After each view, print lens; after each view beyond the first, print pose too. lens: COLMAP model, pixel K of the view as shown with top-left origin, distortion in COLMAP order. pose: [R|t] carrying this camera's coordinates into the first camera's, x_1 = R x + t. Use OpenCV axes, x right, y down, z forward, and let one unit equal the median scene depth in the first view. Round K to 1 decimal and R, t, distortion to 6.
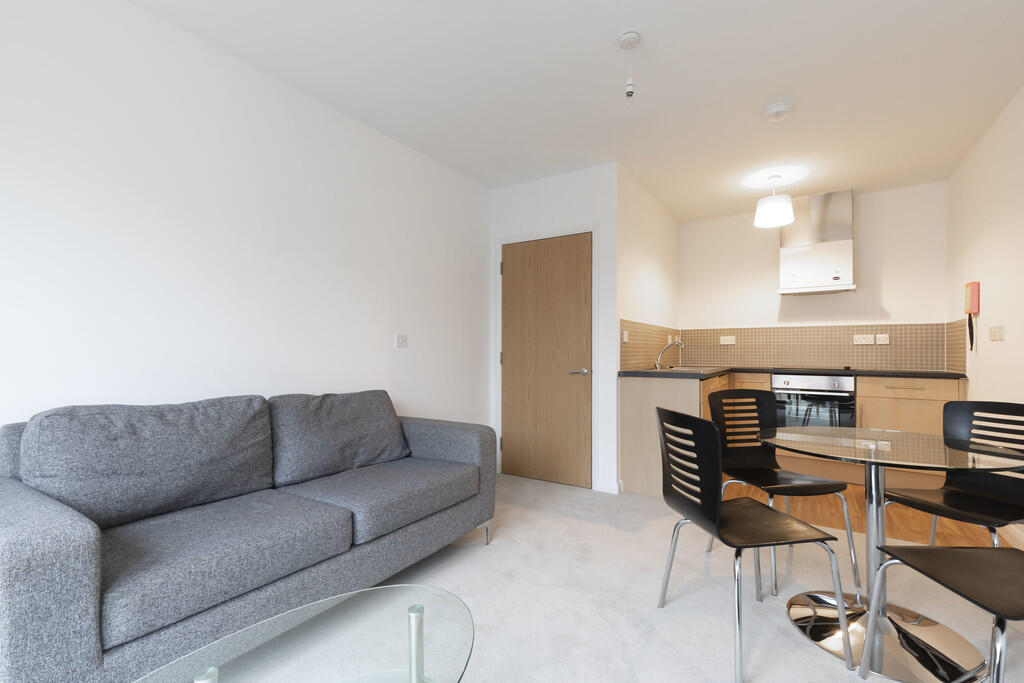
lens RADIAL K [[452.5, 0, 512.0], [0, 452.5, 343.3], [0, 0, 1]] dist [0.002081, 0.000294]
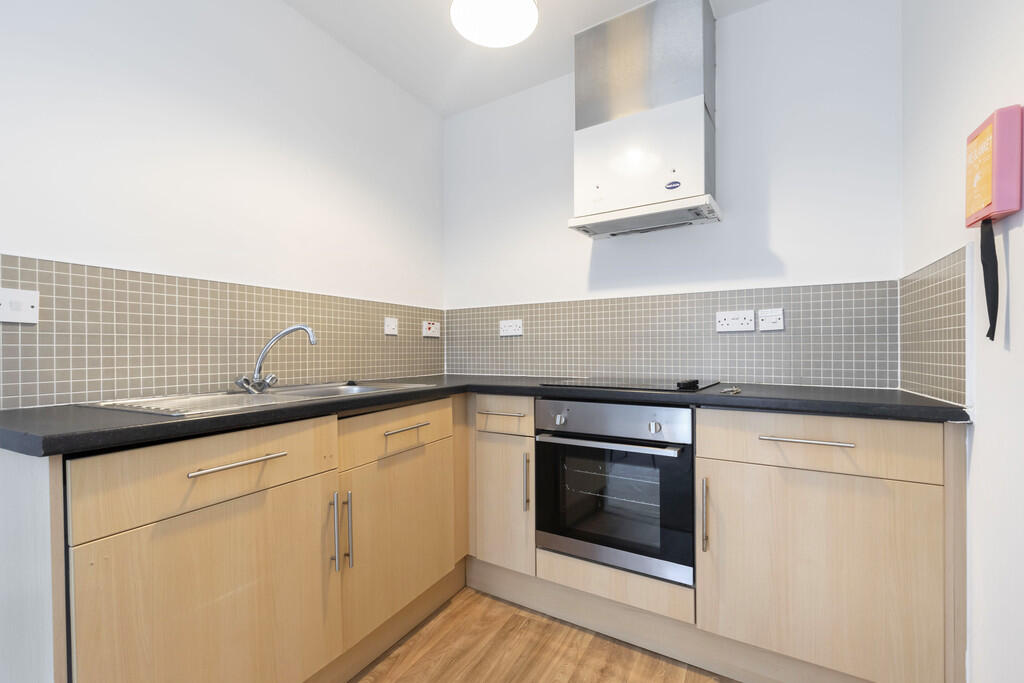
lens RADIAL K [[452.5, 0, 510.7], [0, 452.5, 346.0], [0, 0, 1]] dist [0.002081, 0.000294]
pose [[0.996444, -0.006219, 0.084026, 0.516901], [0.005588, 0.999954, 0.007739, 0.013122], [-0.084070, -0.007242, 0.996433, 0.563807]]
